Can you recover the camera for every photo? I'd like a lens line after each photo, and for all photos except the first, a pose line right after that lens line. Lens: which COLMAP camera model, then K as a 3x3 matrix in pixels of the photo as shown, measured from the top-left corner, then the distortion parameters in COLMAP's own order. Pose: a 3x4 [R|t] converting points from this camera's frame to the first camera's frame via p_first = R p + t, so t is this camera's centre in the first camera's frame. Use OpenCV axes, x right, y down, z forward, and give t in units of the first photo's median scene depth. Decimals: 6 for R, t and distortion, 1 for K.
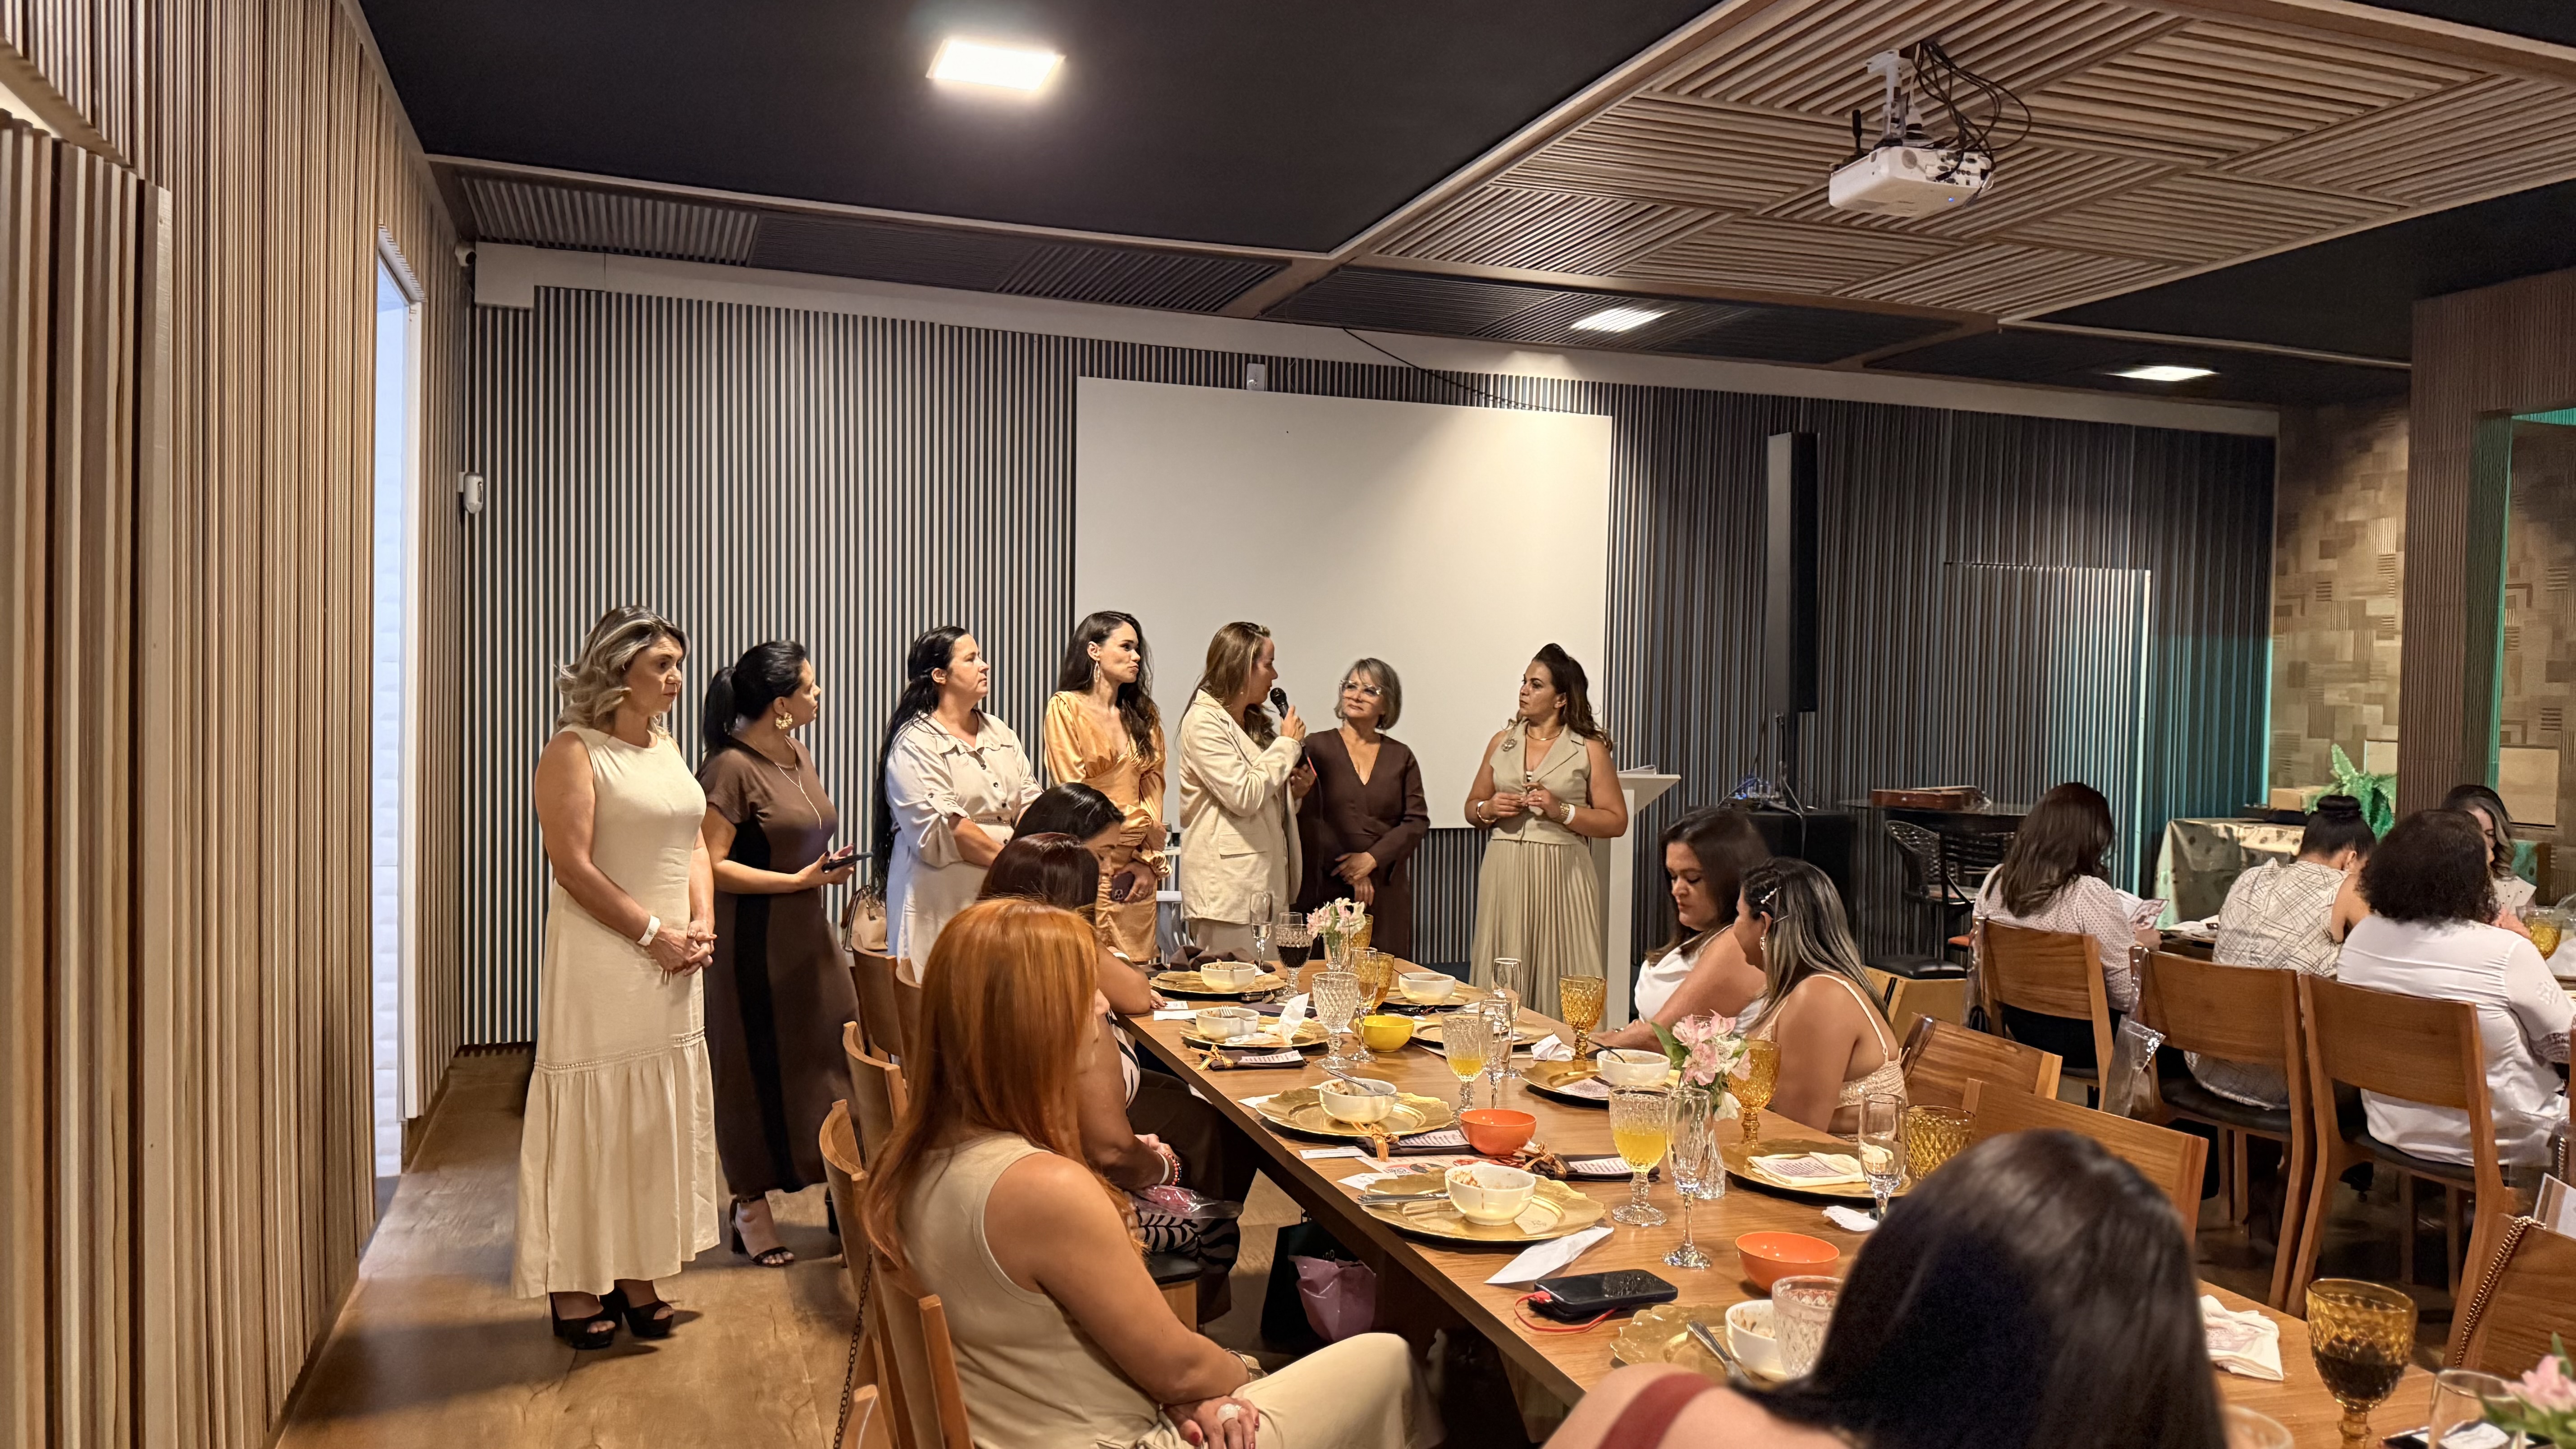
lens RADIAL K [[1890.7, 0, 1299.4], [0, 1890.7, 724.6], [0, 0, 1]] dist [0.032304, -0.050197]
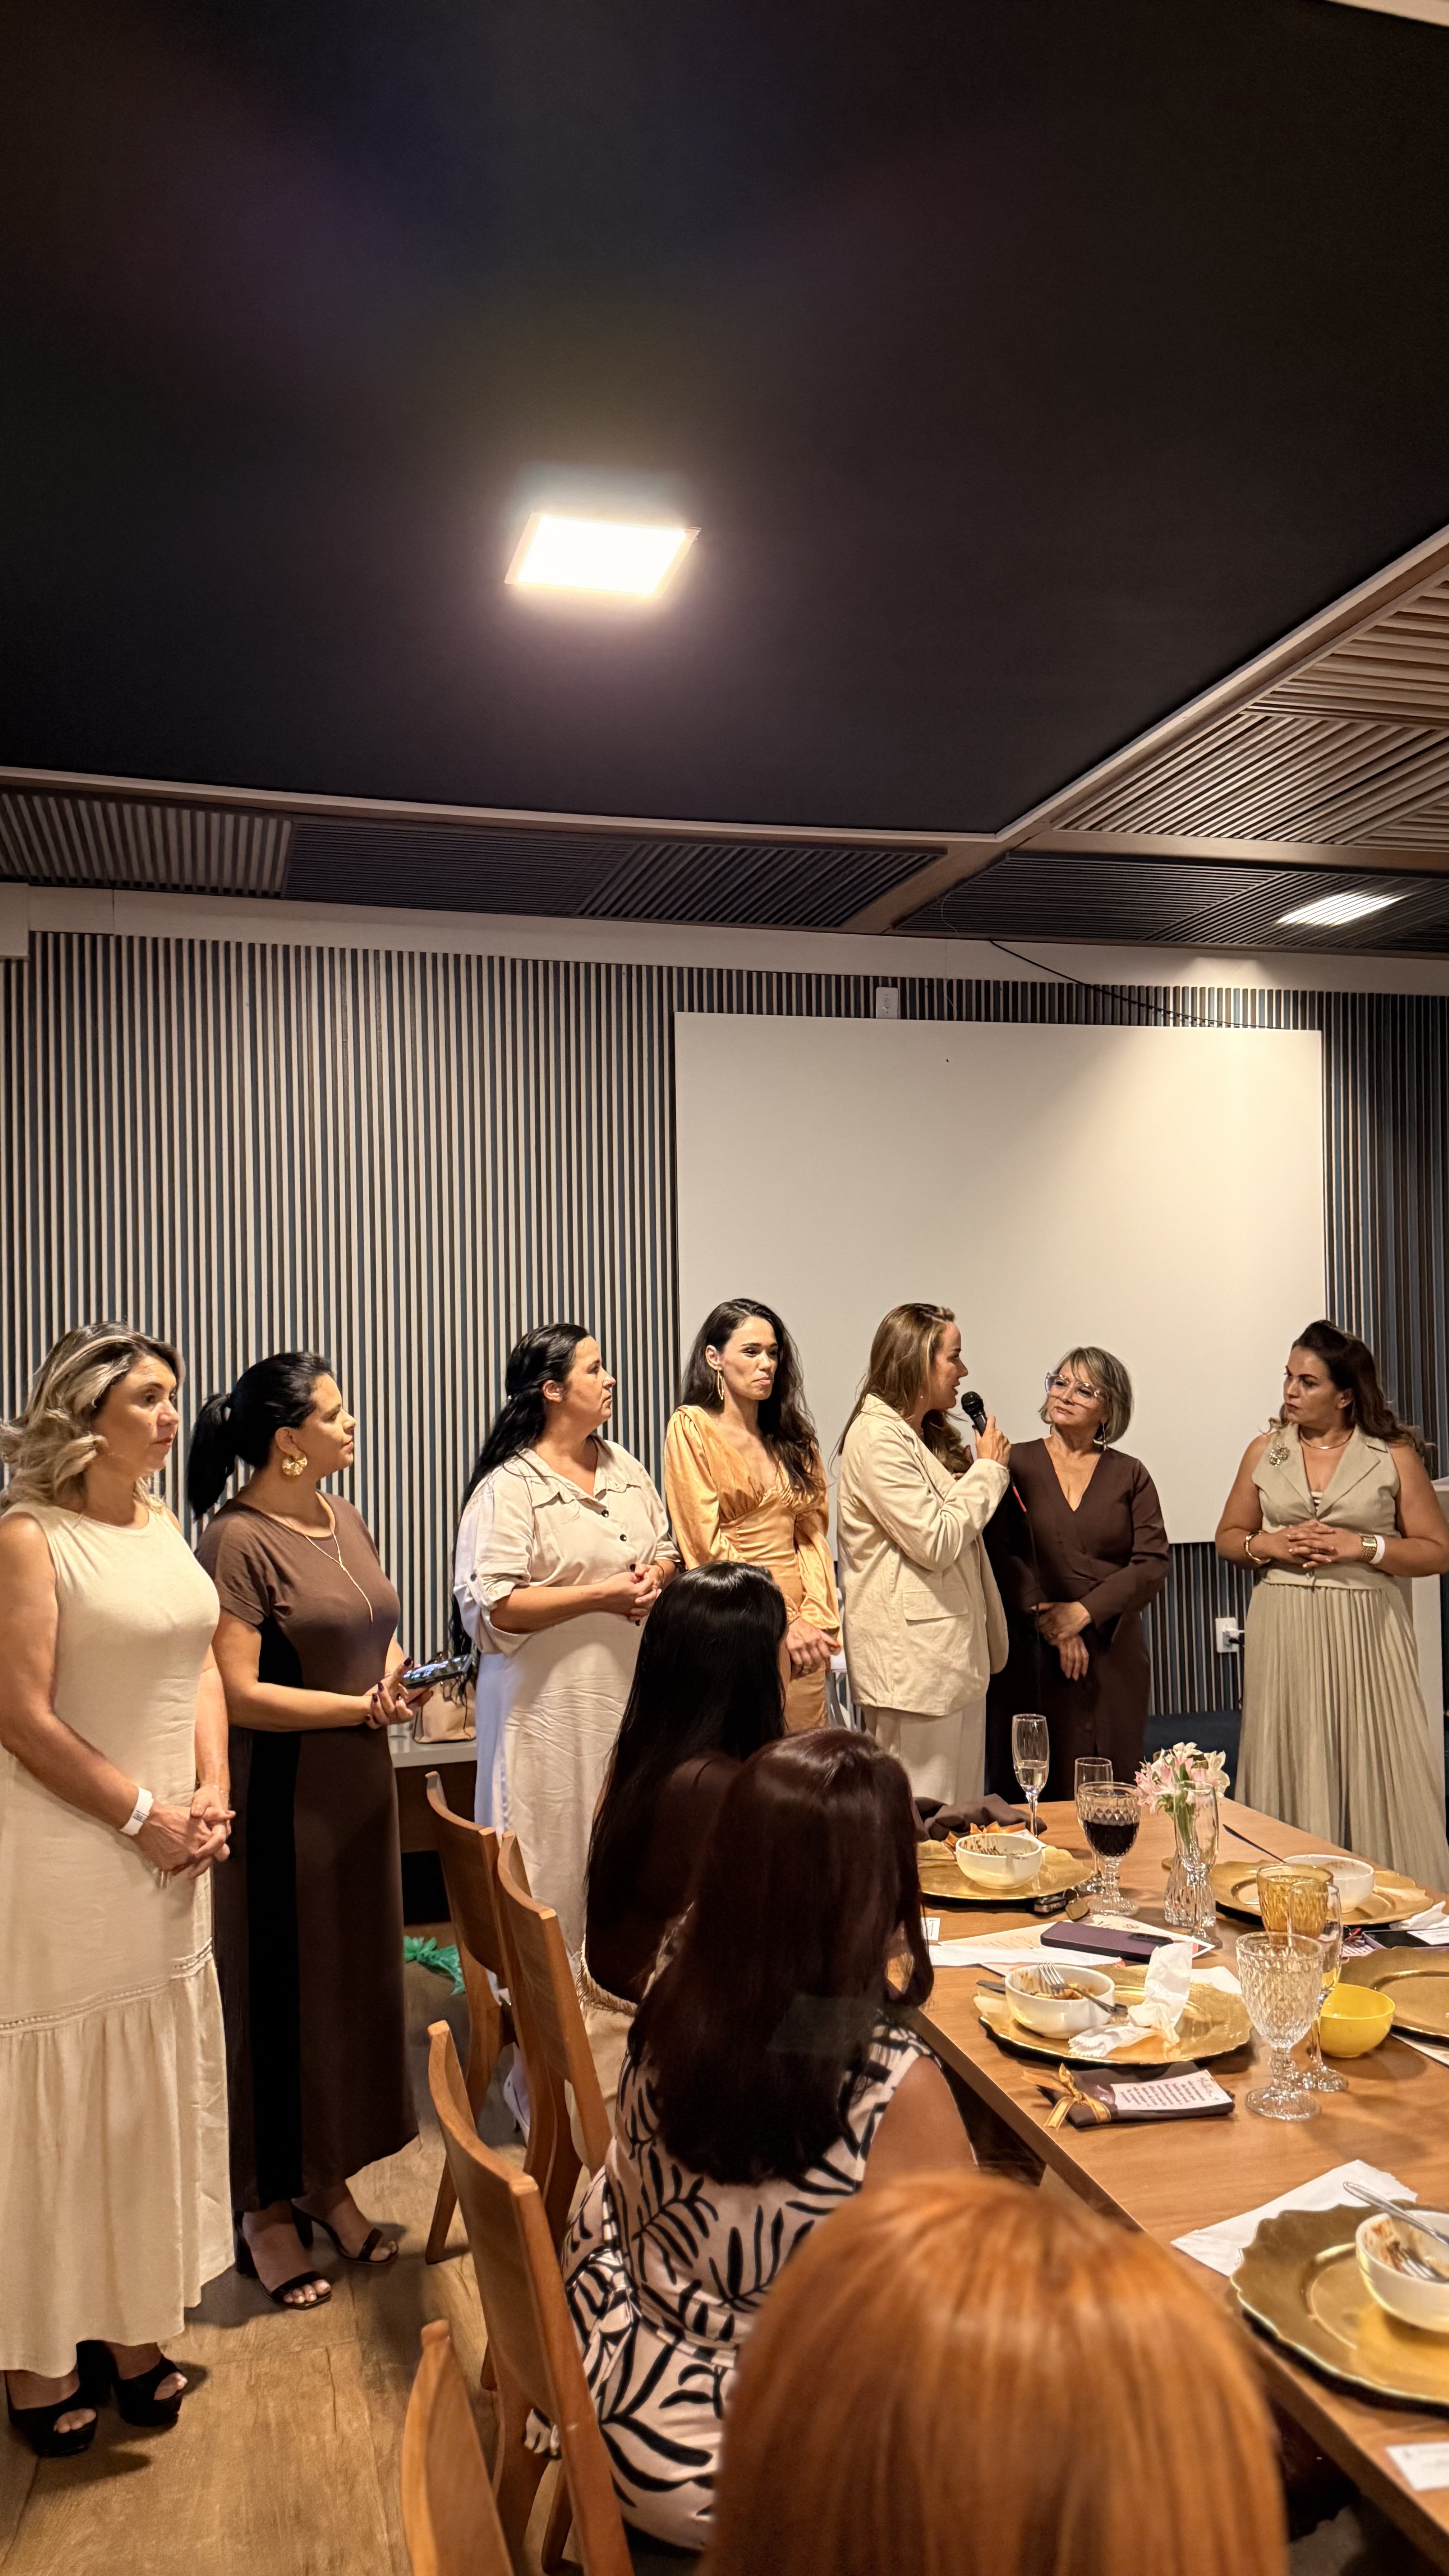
lens RADIAL K [[1890.7, 0, 666.2], [0, 1890.7, 1257.8], [0, 0, 1]] dist [0.032304, -0.050197]
pose [[0.994852, -0.039354, -0.093380, -0.075575], [0.032649, 0.996850, -0.072283, -0.028103], [0.095931, 0.068862, 0.993003, 0.298548]]
